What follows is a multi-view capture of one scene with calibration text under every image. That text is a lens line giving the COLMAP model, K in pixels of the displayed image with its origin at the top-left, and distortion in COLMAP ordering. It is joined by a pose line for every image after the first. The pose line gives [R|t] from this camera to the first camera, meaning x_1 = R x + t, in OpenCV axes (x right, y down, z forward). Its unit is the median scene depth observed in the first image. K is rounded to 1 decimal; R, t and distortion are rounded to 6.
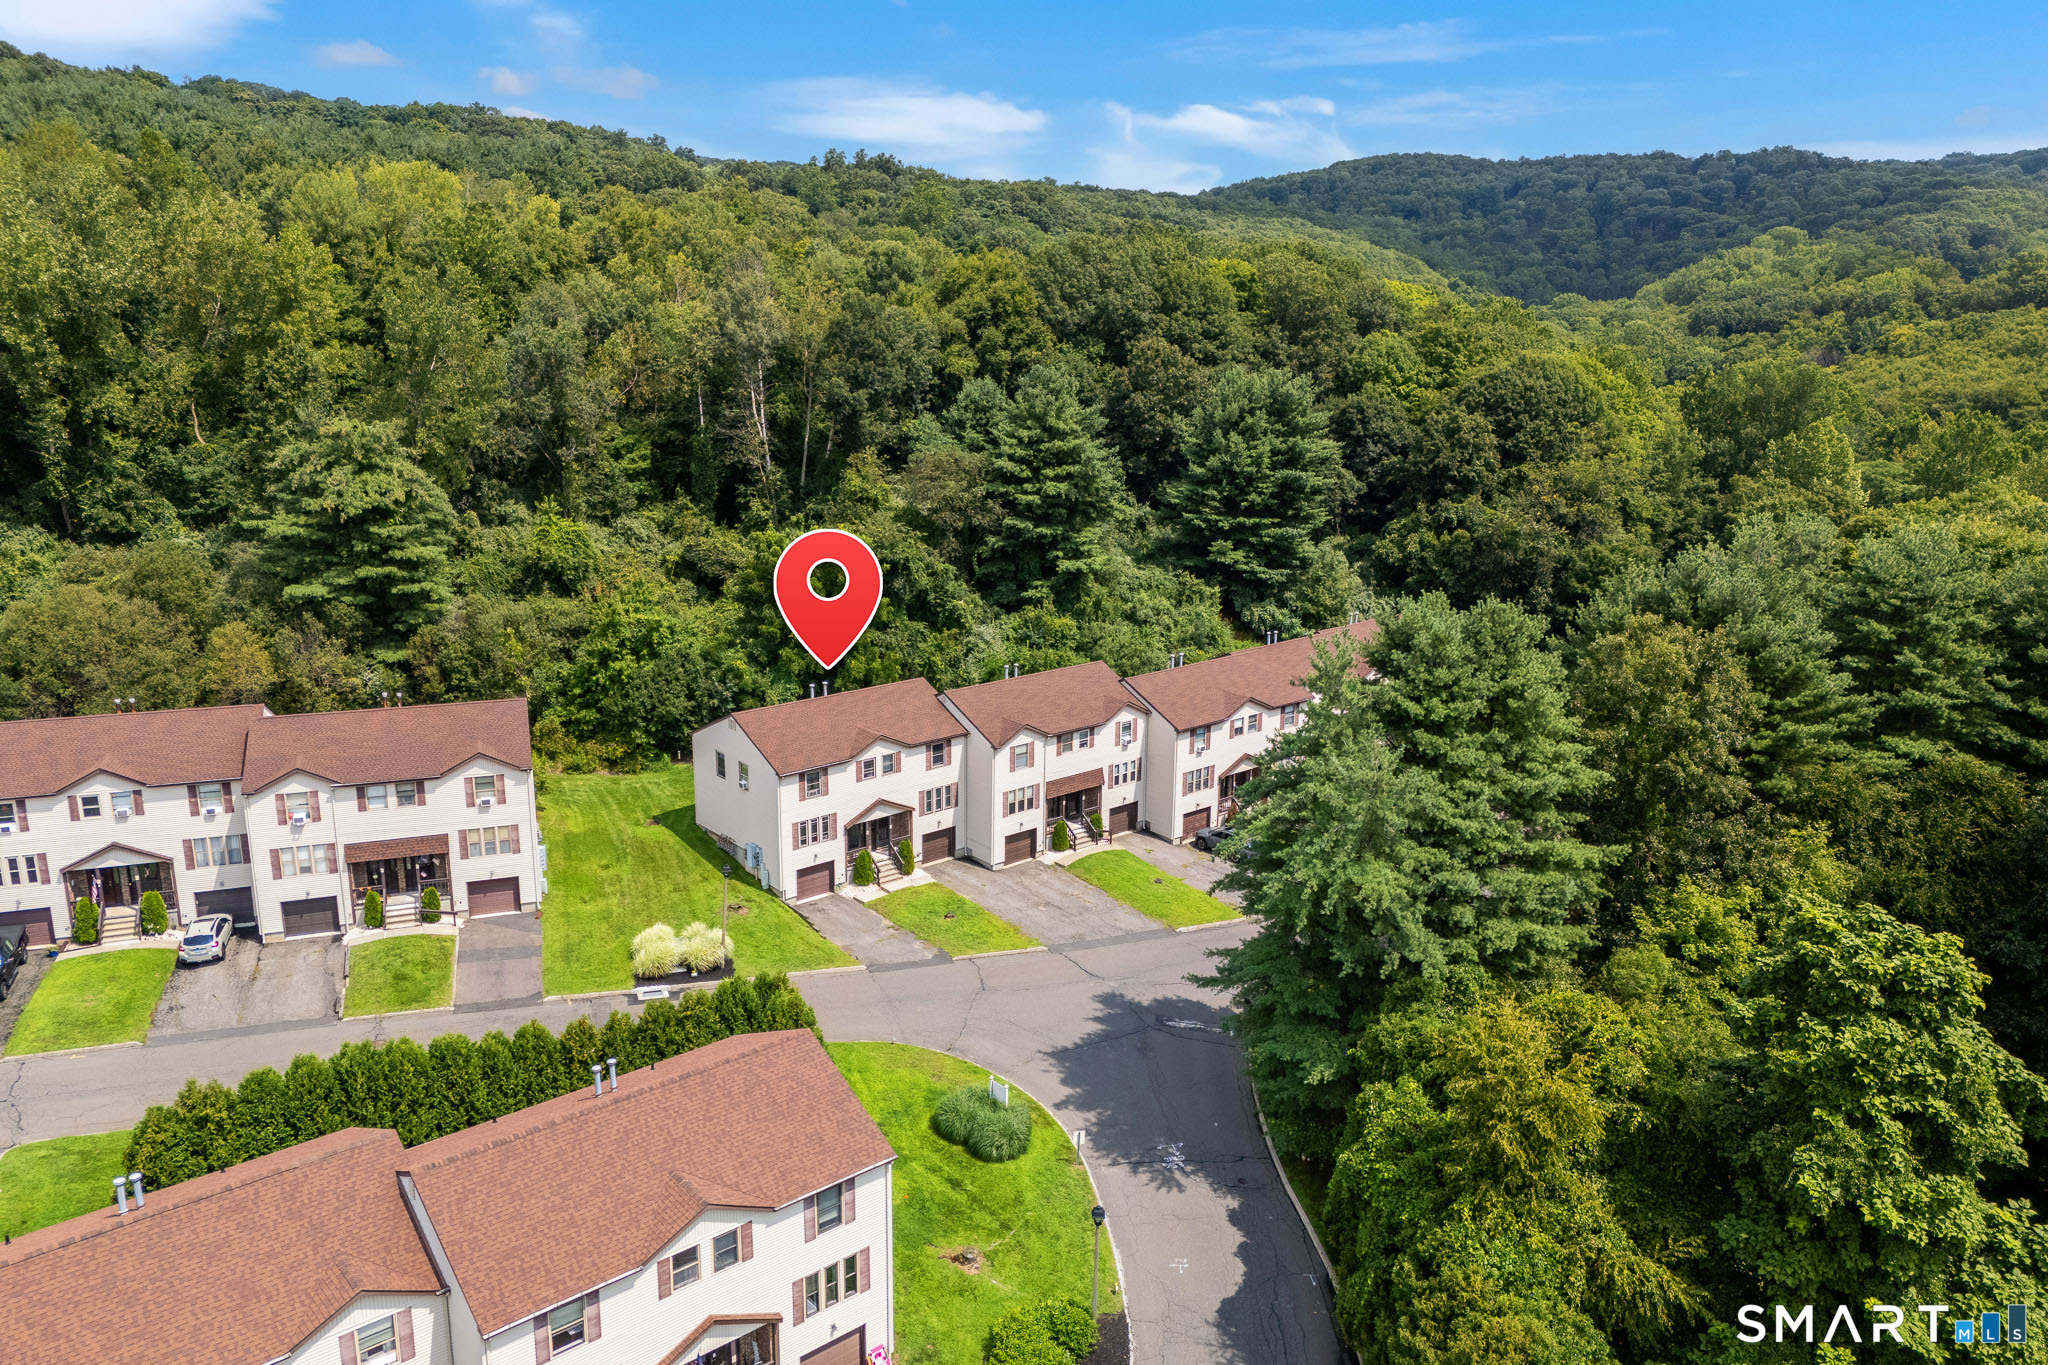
lens RADIAL K [[1504.1, 0, 1024.0], [0, 1504.1, 682.5], [0, 0, 1]] dist [0.084836, -0.096084]
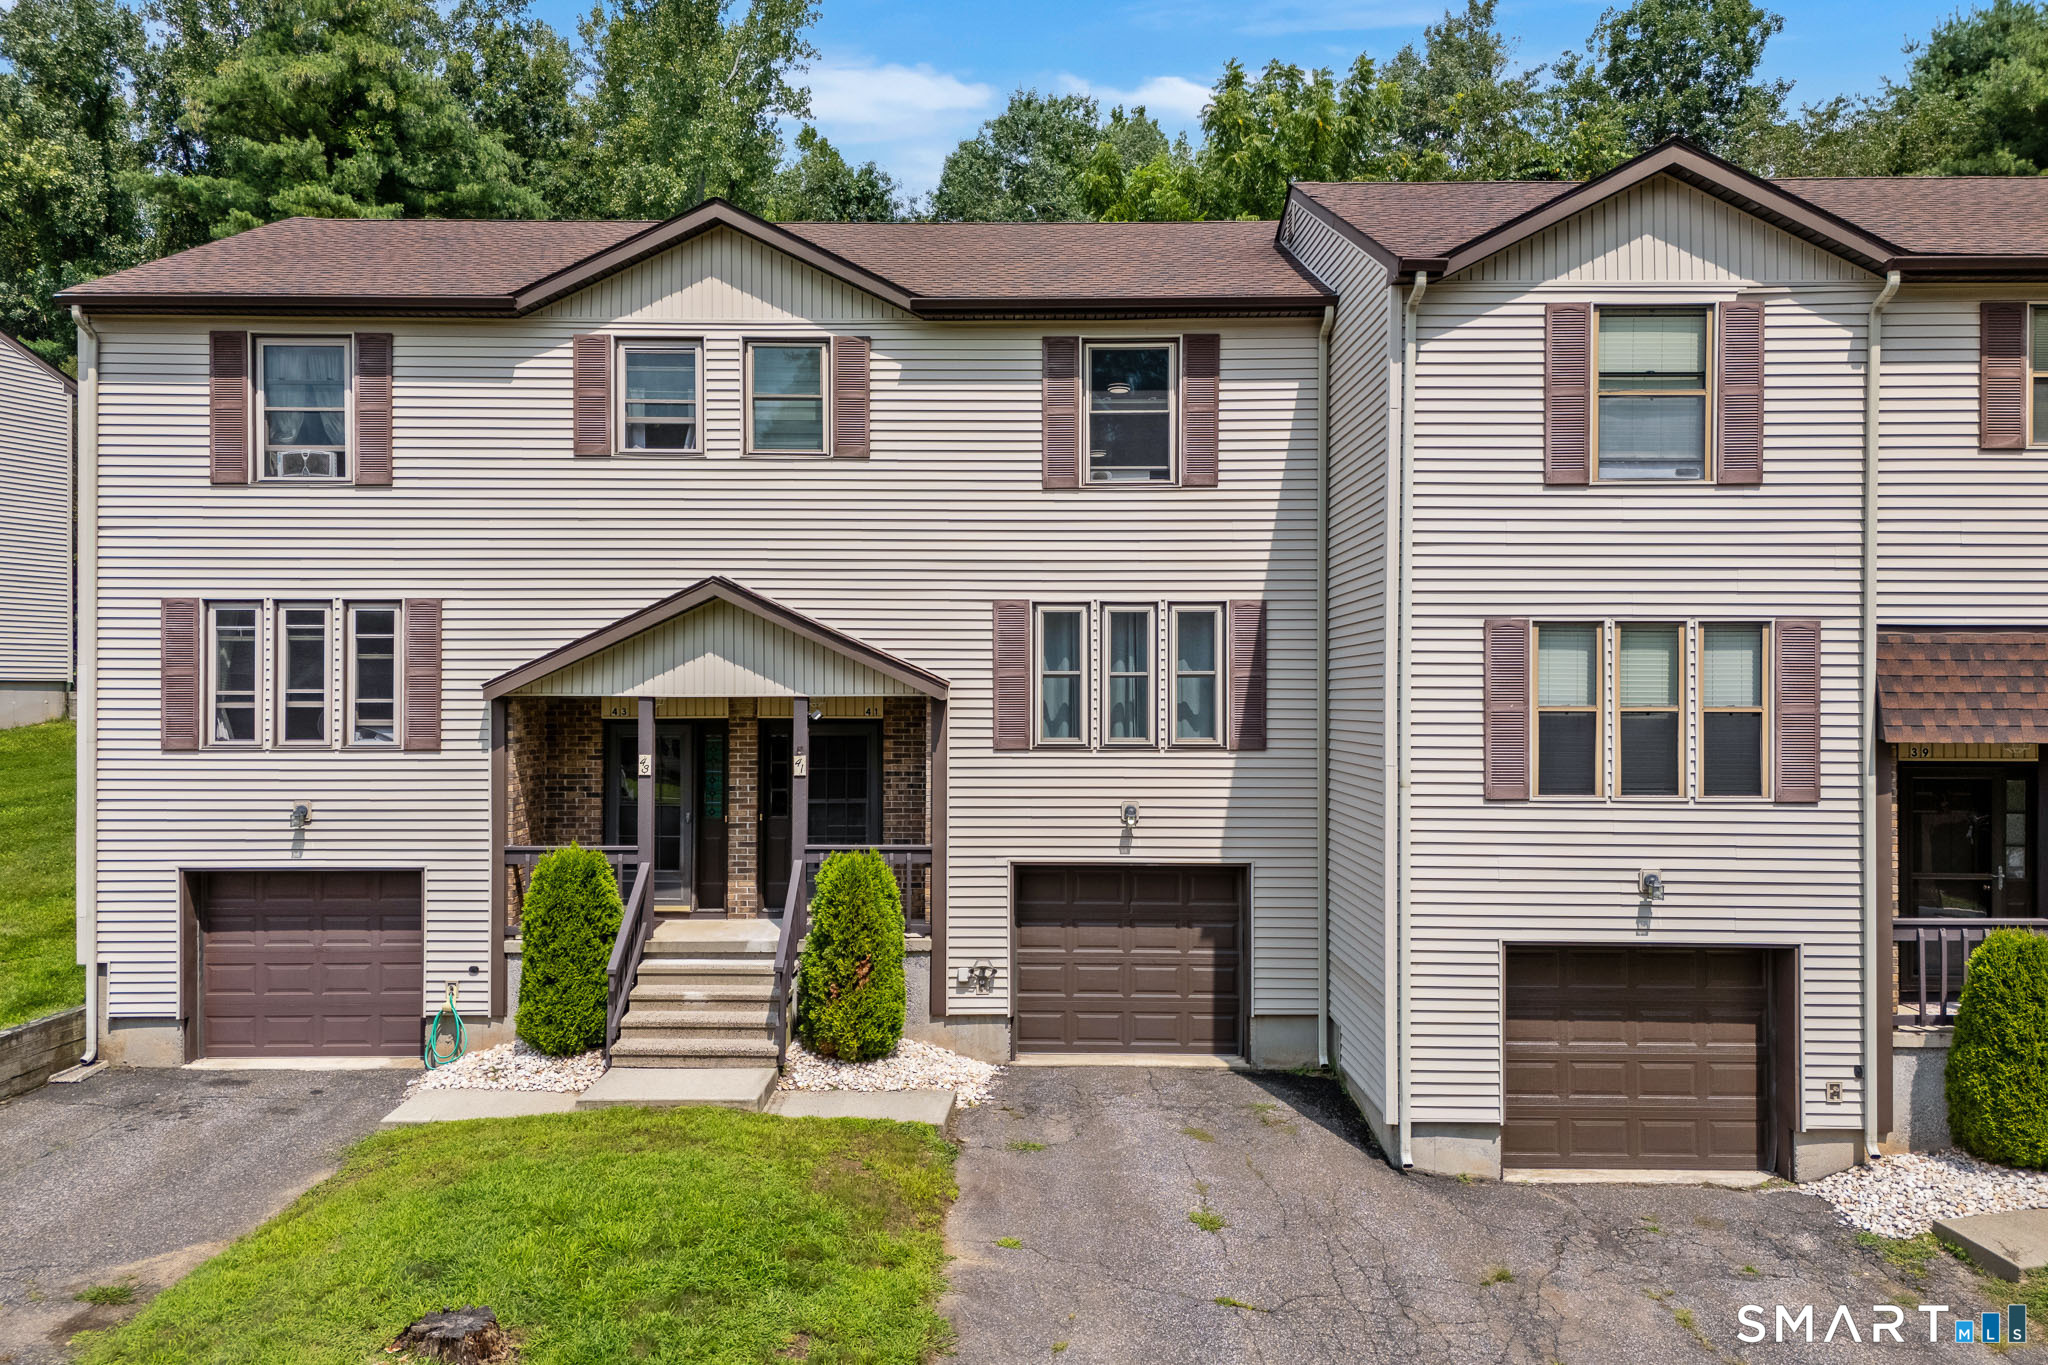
lens RADIAL K [[1512.7, 0, 1002.1], [0, 1512.7, 688.1], [0, 0, 1]] dist [0.089759, -0.097339]
pose [[0.764555, -0.006179, -0.644529, 0.046284], [-0.161640, 0.966163, -0.201003, 0.117350], [0.623962, 0.257860, 0.737685, 0.865206]]
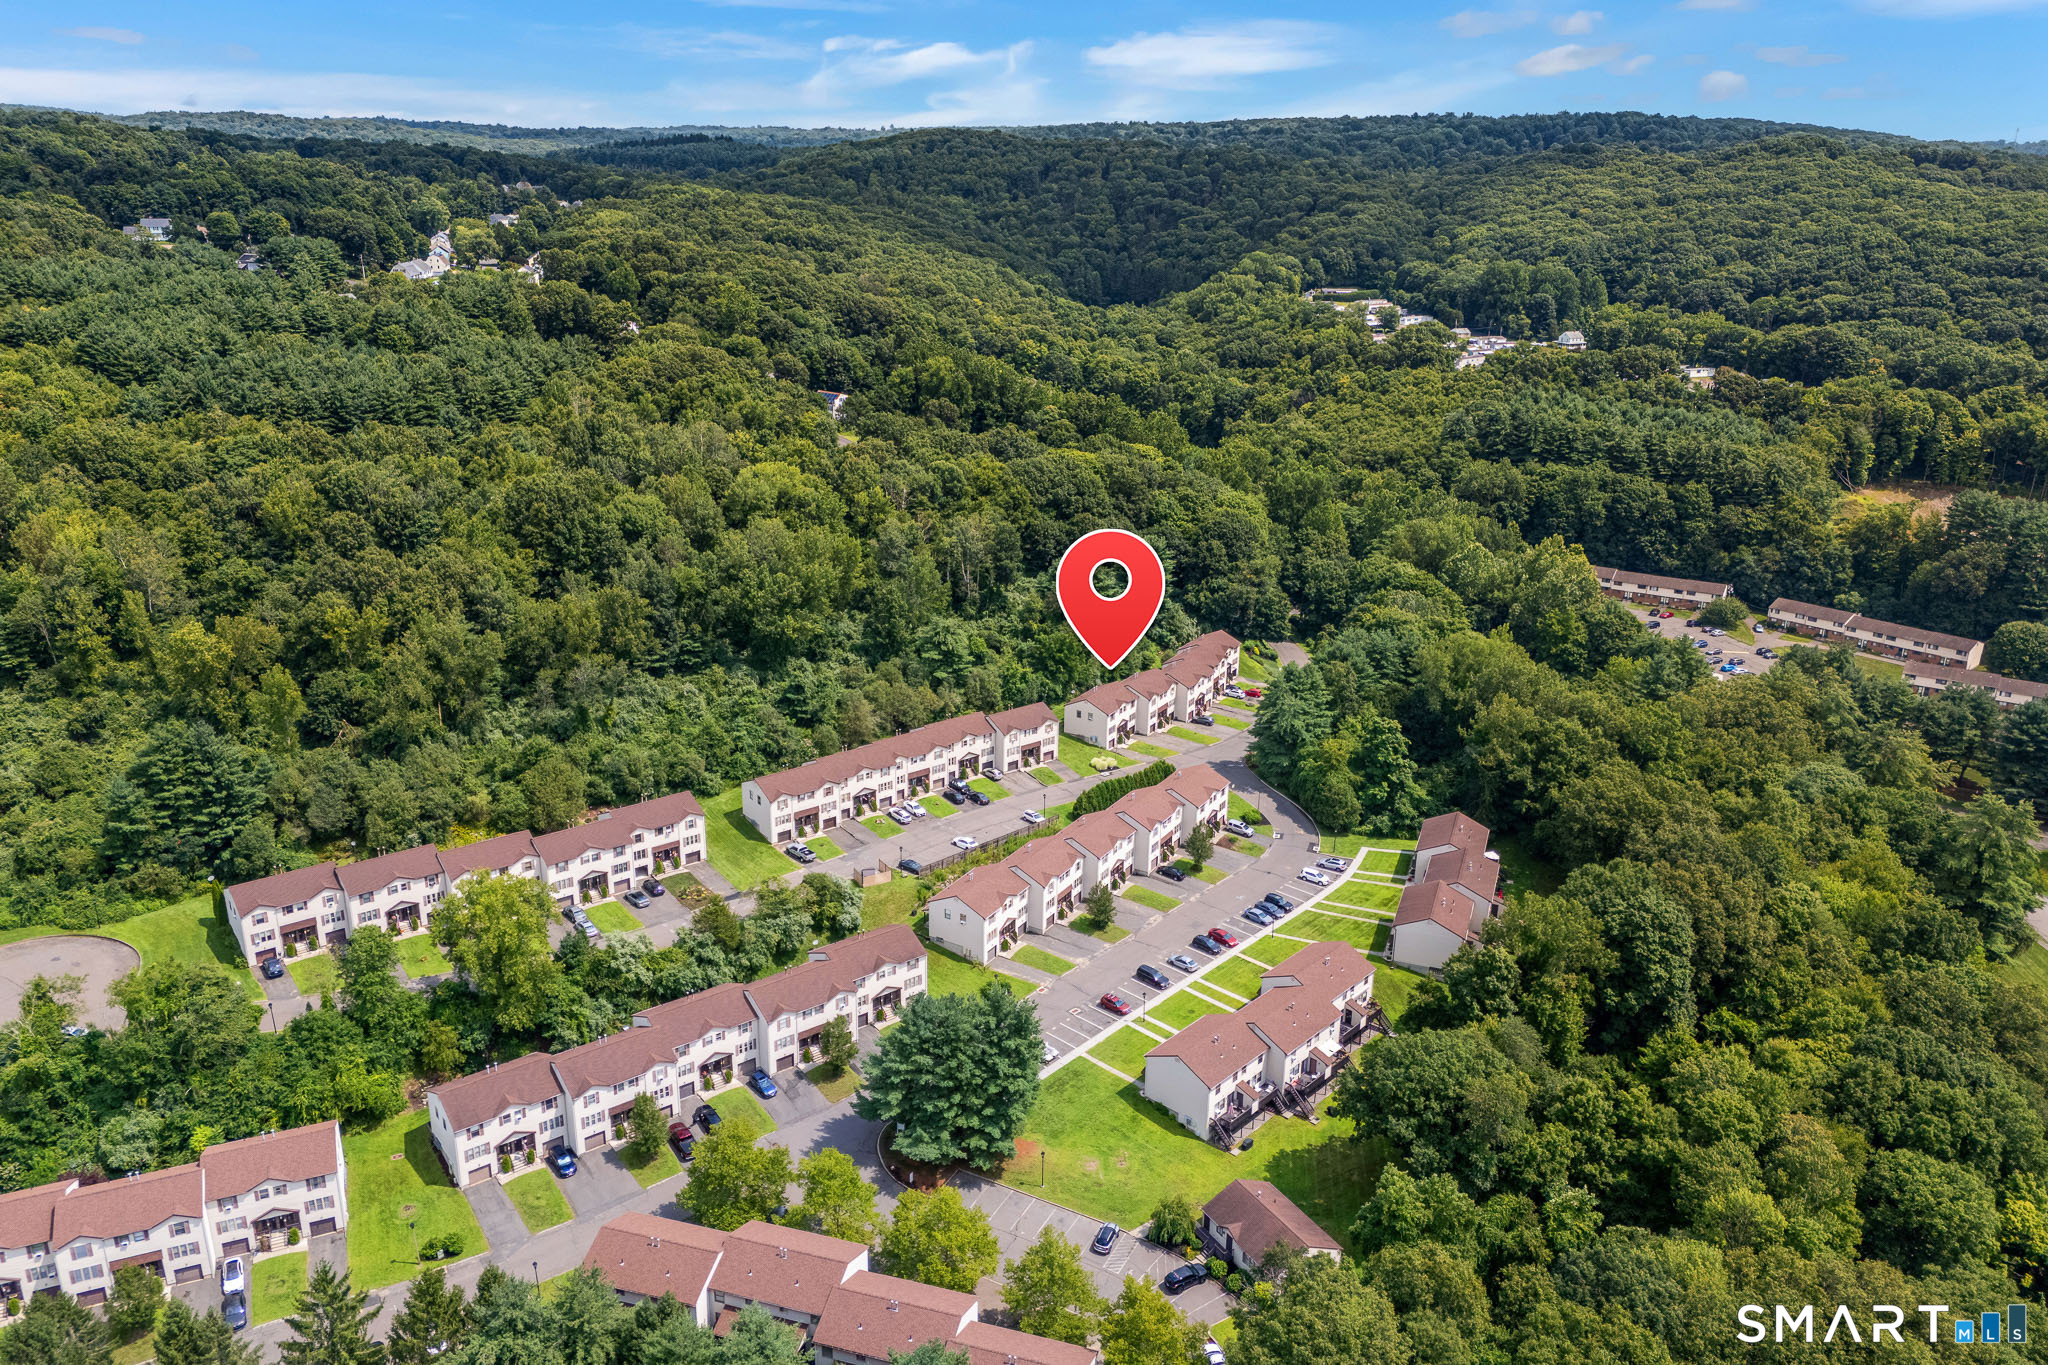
lens RADIAL K [[1504.1, 0, 1024.0], [0, 1504.1, 682.5], [0, 0, 1]] dist [0.084836, -0.096084]
pose [[0.946923, -0.104511, 0.303999, -1.309299], [0.080998, 0.992734, 0.088988, -0.320880], [-0.311090, -0.059642, 0.948507, -2.125844]]
